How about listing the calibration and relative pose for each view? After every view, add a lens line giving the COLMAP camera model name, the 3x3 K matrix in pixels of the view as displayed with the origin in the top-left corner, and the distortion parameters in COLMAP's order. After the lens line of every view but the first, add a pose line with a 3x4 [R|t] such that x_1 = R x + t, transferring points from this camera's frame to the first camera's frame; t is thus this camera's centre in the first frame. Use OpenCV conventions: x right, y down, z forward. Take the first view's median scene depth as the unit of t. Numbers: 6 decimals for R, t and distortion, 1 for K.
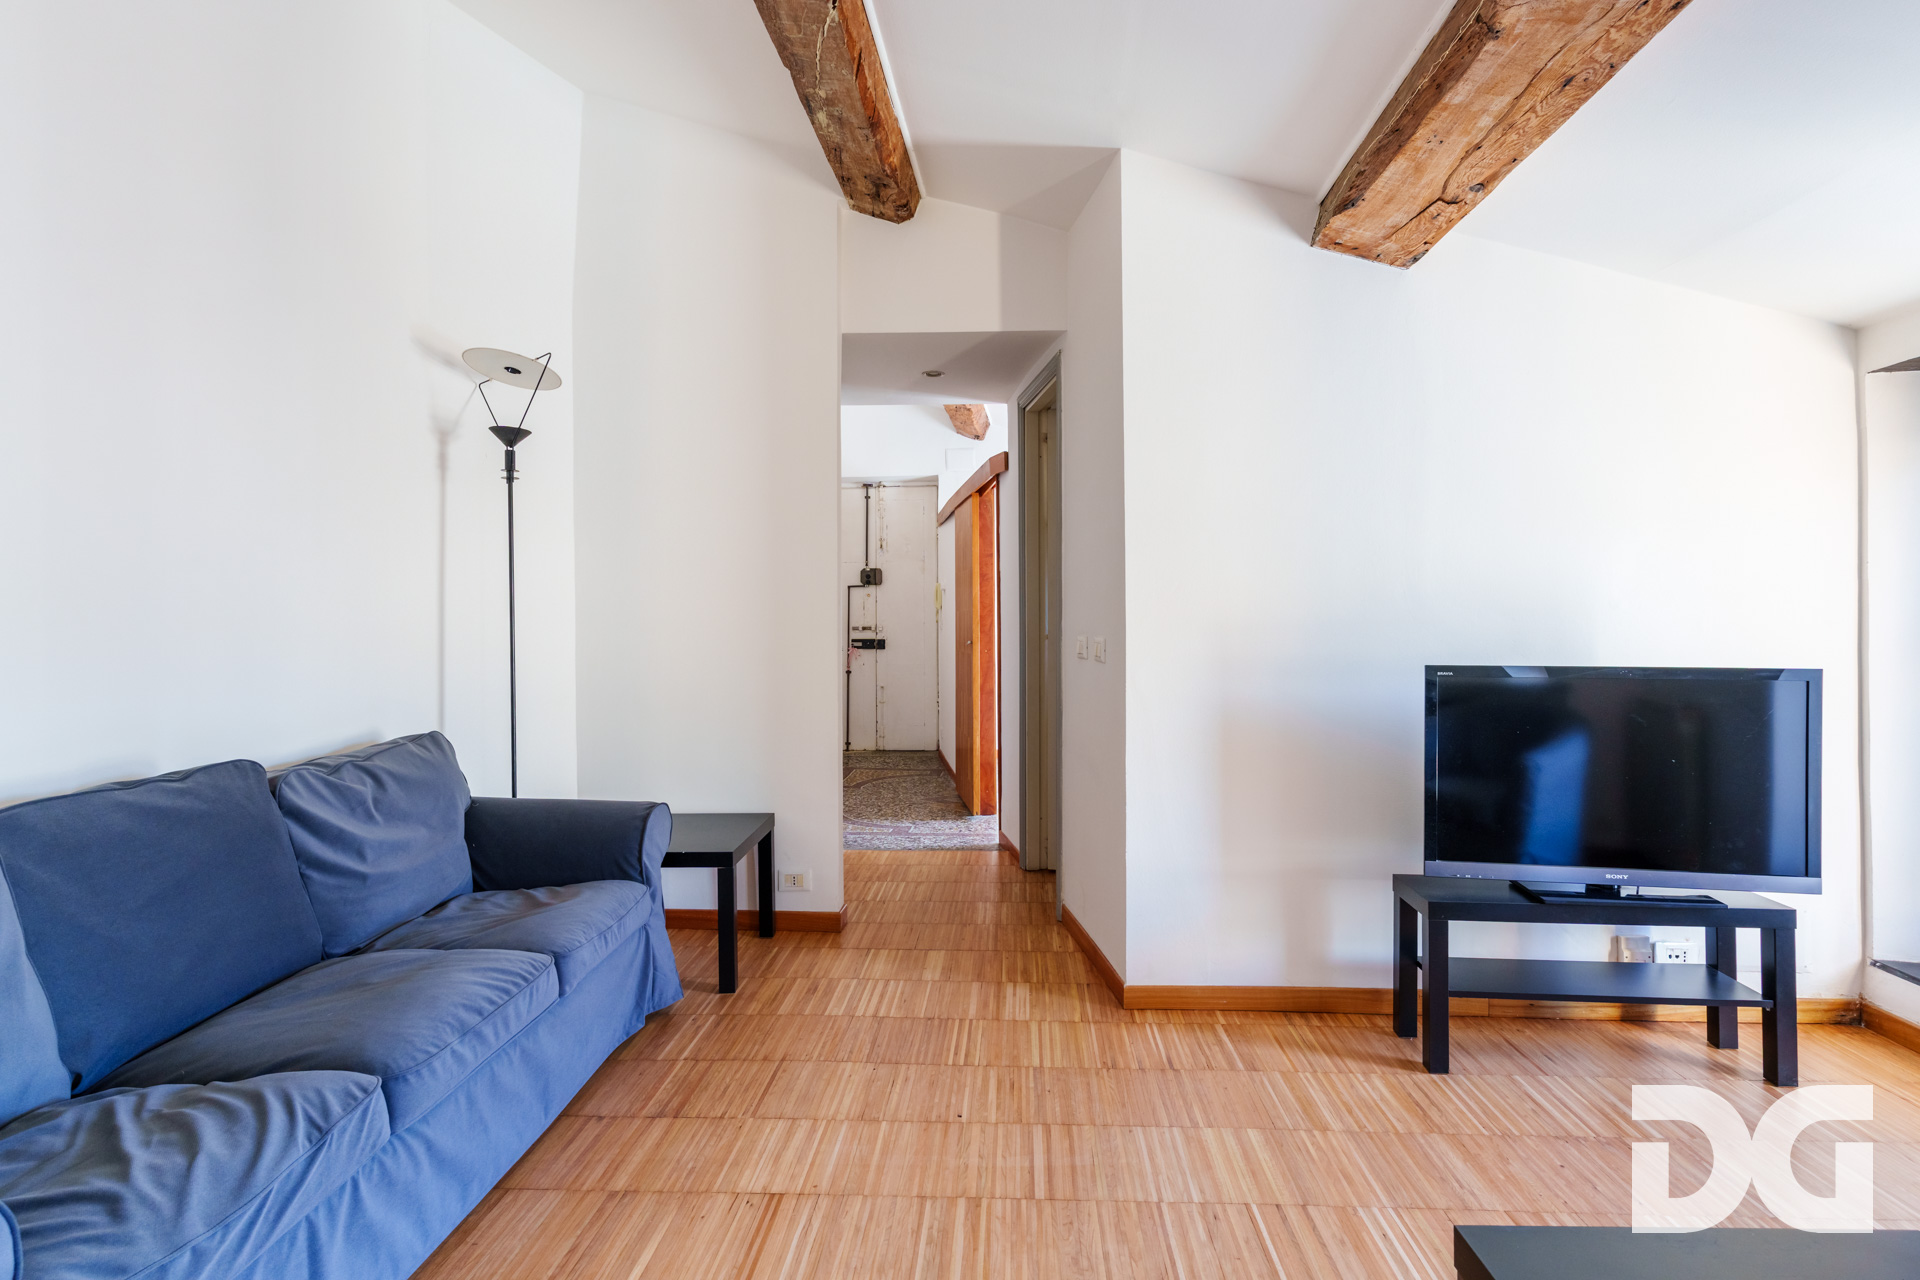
lens RADIAL K [[933.0, 0, 957.7], [0, 933.0, 619.2], [0, 0, 1]] dist [-0.000126, 0.000015]
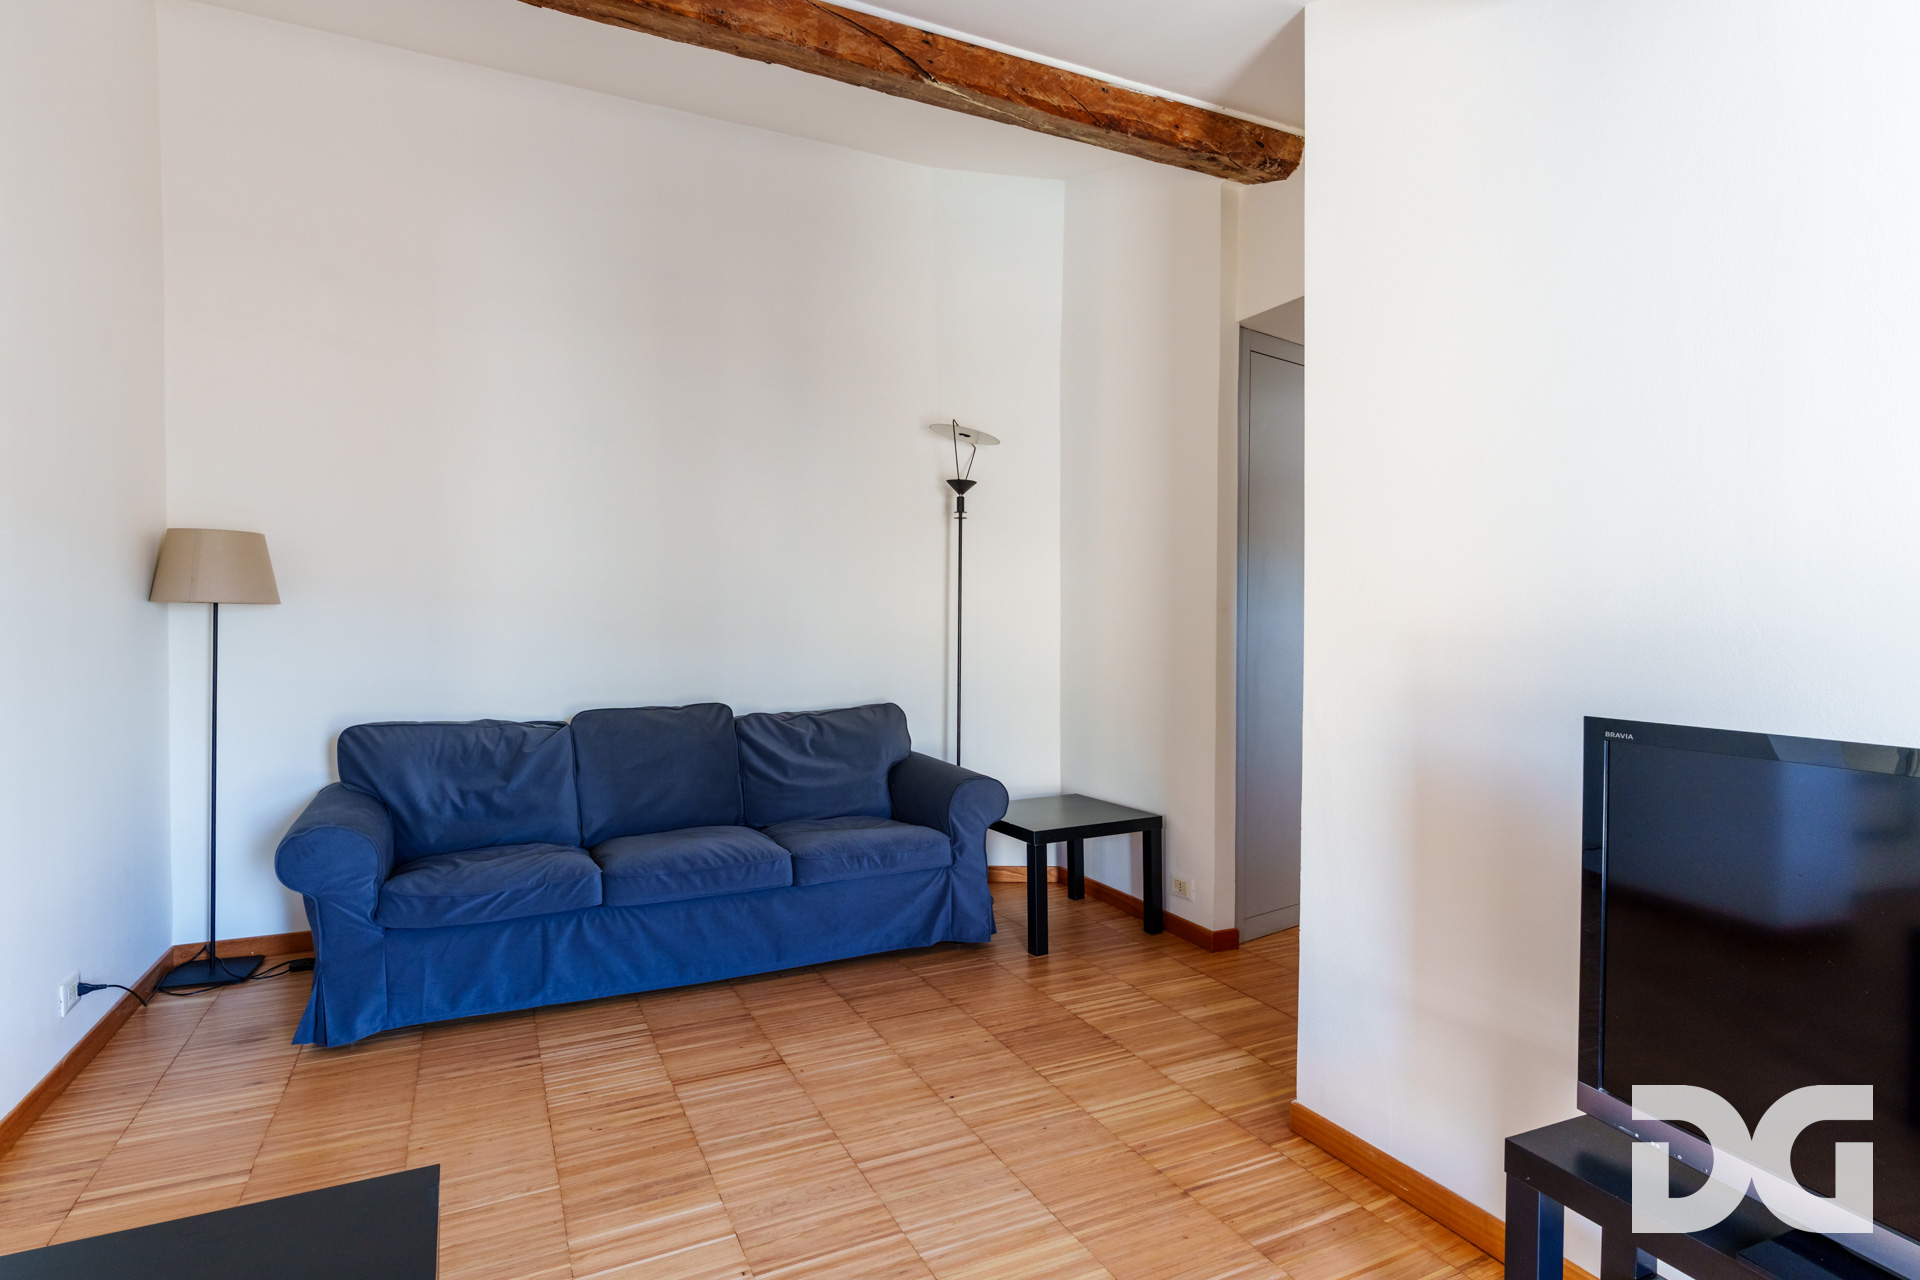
lens RADIAL K [[921.8, 0, 973.6], [0, 921.8, 634.3], [0, 0, 1]] dist [0.000860, 0.000087]
pose [[0.497932, 0.012127, -0.867131, 0.791898], [-0.003381, 0.999922, 0.012043, -0.002526], [0.867210, -0.003065, 0.497934, 0.438078]]
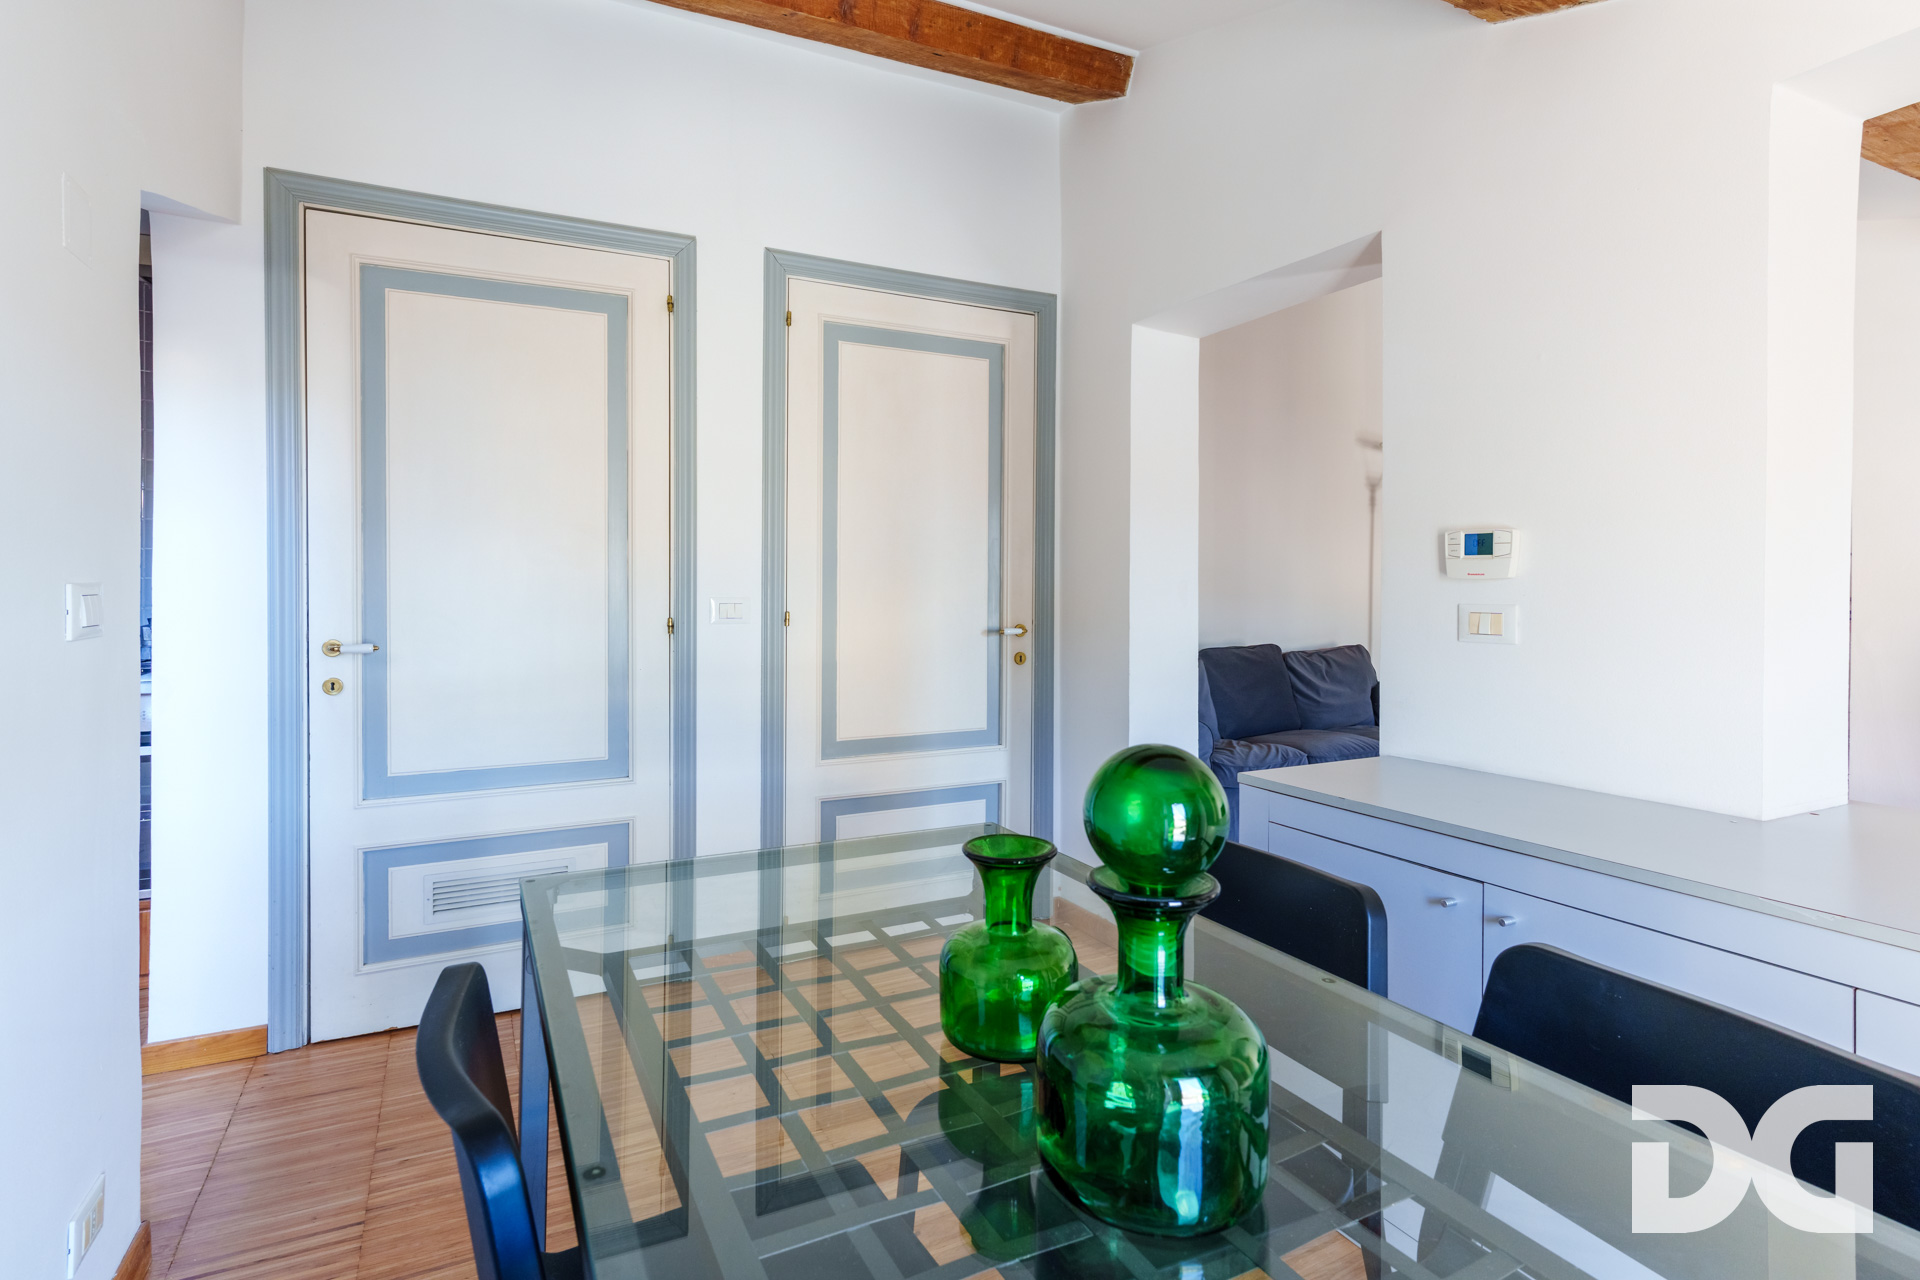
lens RADIAL K [[926.1, 0, 971.4], [0, 926.1, 604.8], [0, 0, 1]] dist [0.001973, 0.000220]
pose [[0.529156, 0.020733, -0.848271, 0.707448], [-0.001576, 0.999724, 0.023452, -0.008357], [0.848523, -0.011073, 0.529042, -0.776204]]
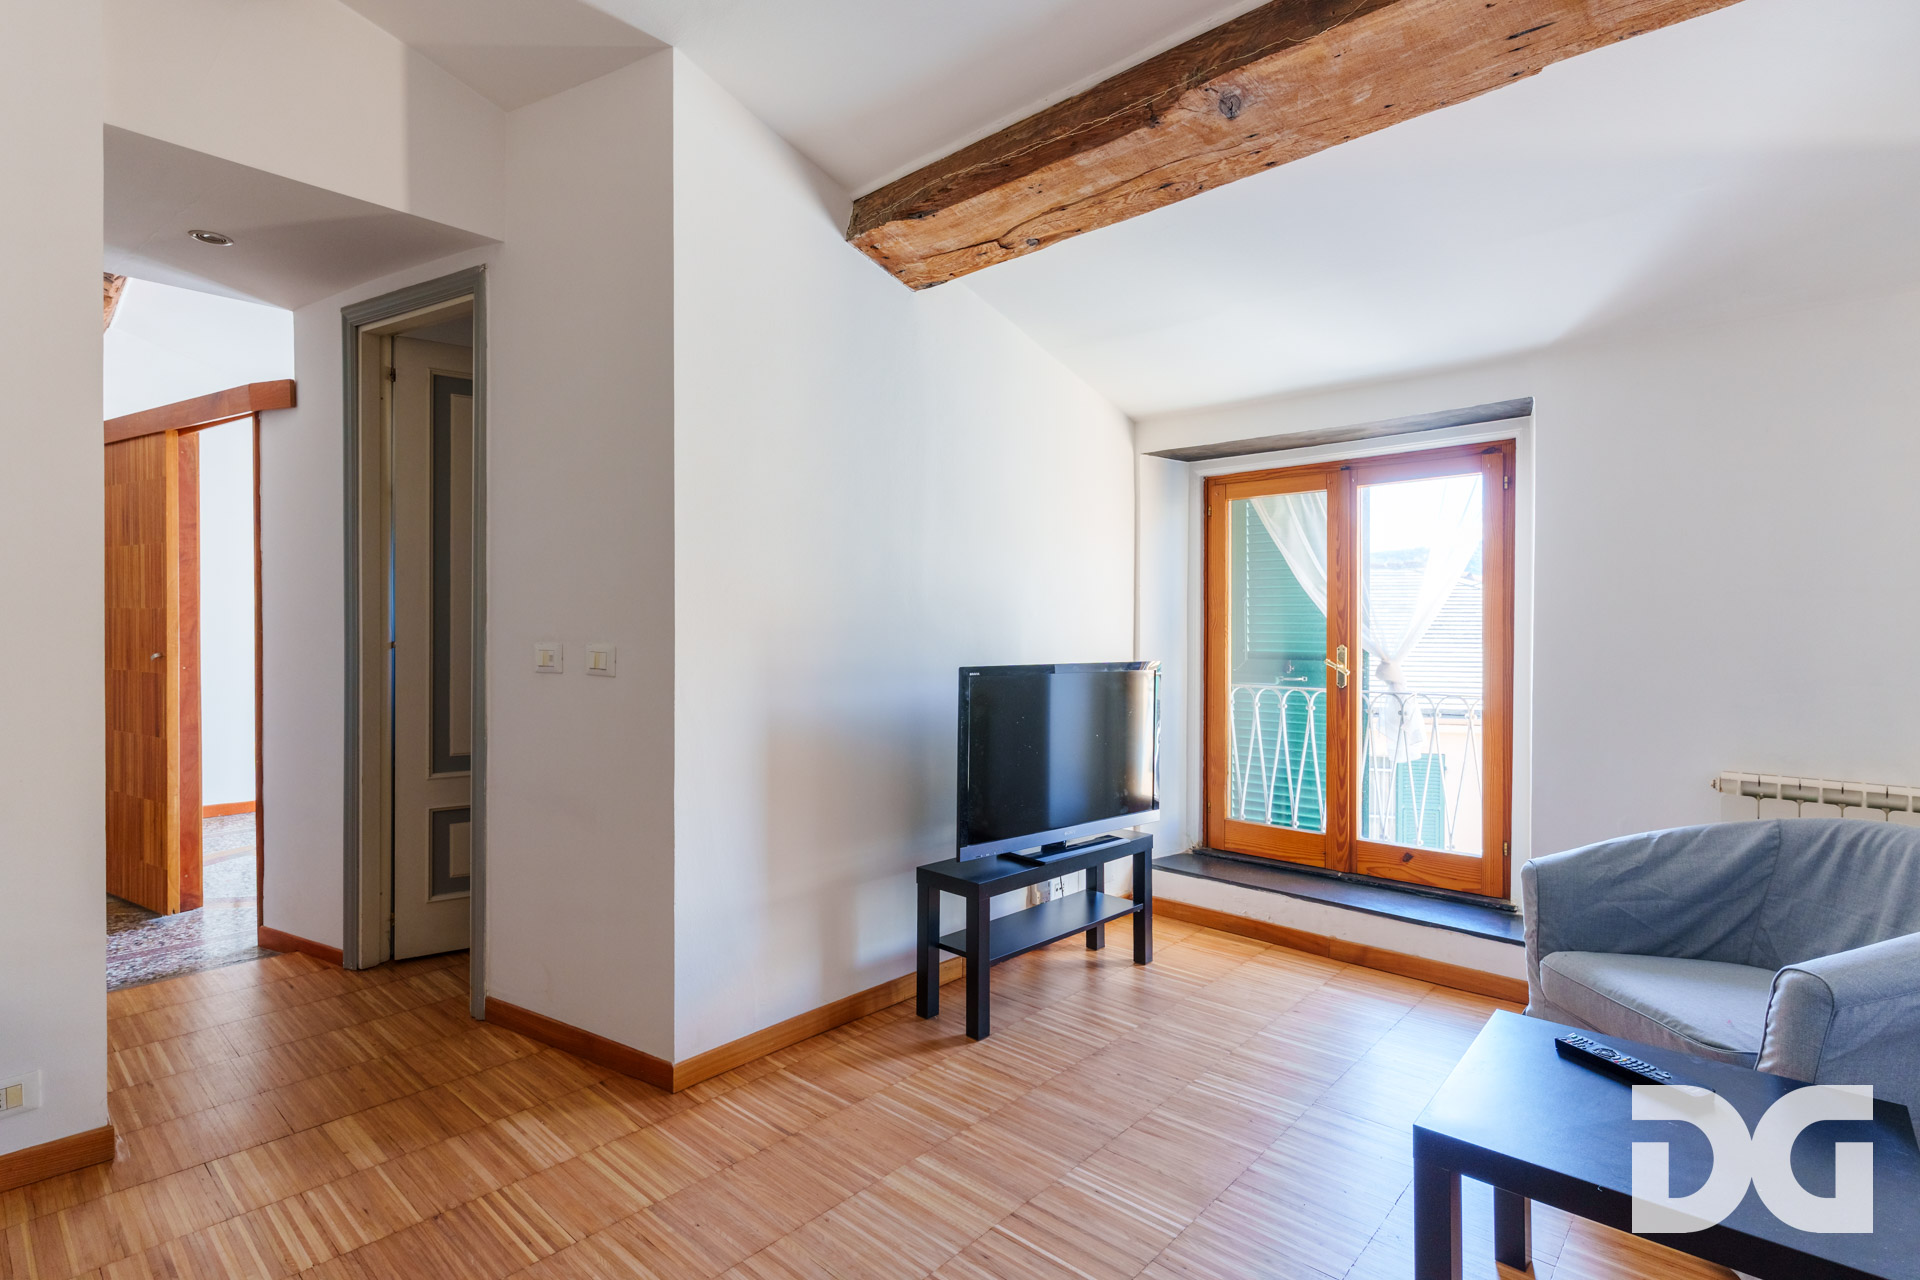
lens RADIAL K [[953.9, 0, 978.5], [0, 953.9, 632.3], [0, 0, 1]] dist [0.002154, -0.001463]
pose [[0.626809, -0.001533, 0.779171, -0.347748], [-0.005727, 0.999962, 0.006575, 0.002092], [-0.779152, -0.008583, 0.626777, 0.294045]]
